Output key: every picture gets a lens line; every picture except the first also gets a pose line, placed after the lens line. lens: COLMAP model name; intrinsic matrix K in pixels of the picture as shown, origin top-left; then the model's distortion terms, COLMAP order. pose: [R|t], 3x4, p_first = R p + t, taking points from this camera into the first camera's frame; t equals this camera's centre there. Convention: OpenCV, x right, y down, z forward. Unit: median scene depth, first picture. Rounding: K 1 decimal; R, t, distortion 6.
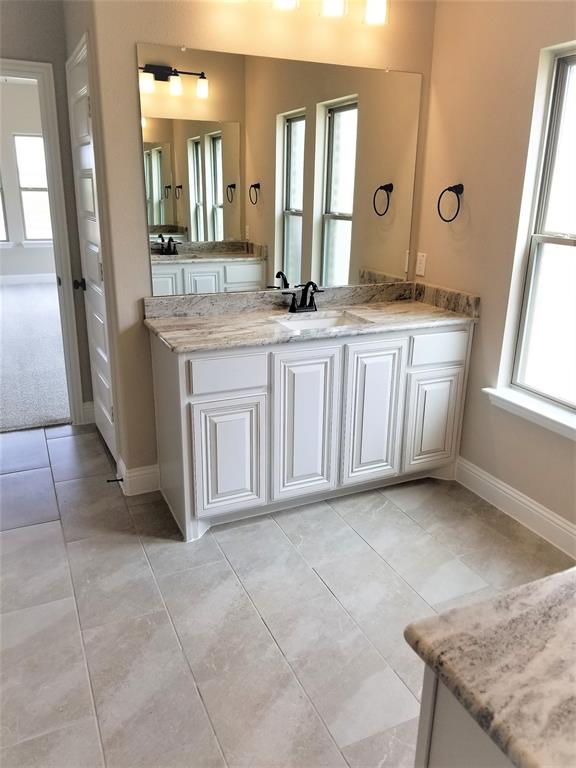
lens RADIAL K [[596.8, 0, 288.0], [0, 596.8, 384.0], [0, 0, 1]] dist [0.089709, -0.148302]
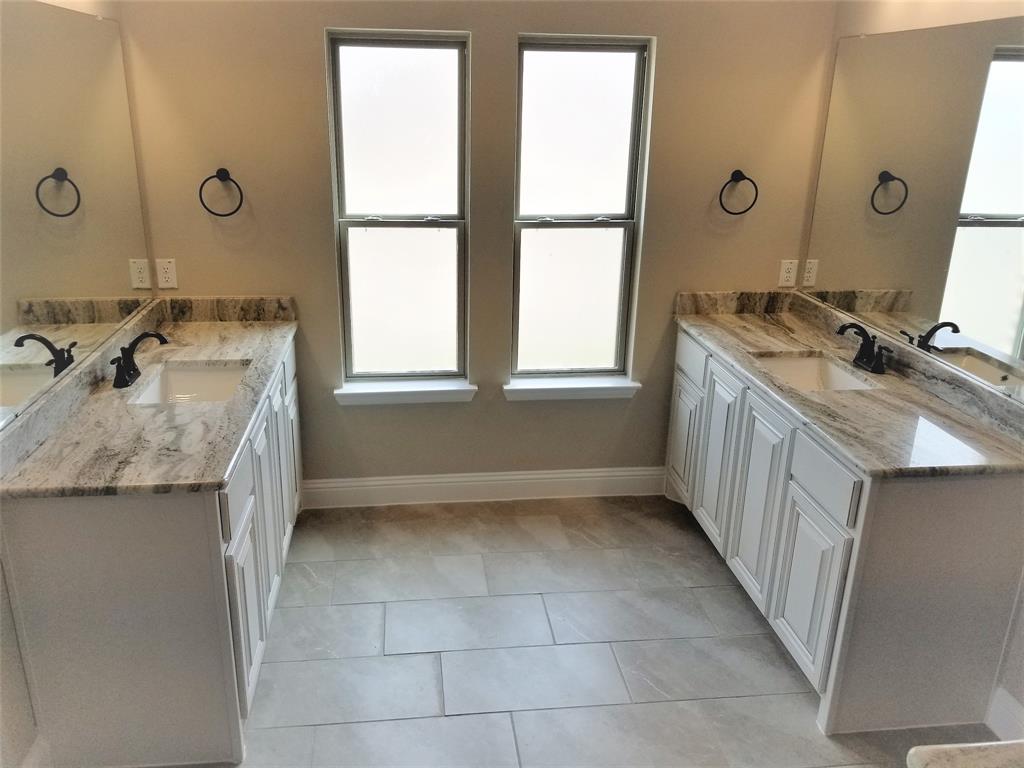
lens RADIAL K [[795.7, 0, 500.6], [0, 795.7, 373.5], [0, 0, 1]] dist [0.089709, -0.148302]
pose [[0.304658, -0.322224, 0.896301, -0.631847], [0.291743, 0.927374, 0.234230, -0.215678], [-0.906681, 0.190129, 0.376538, 0.304880]]
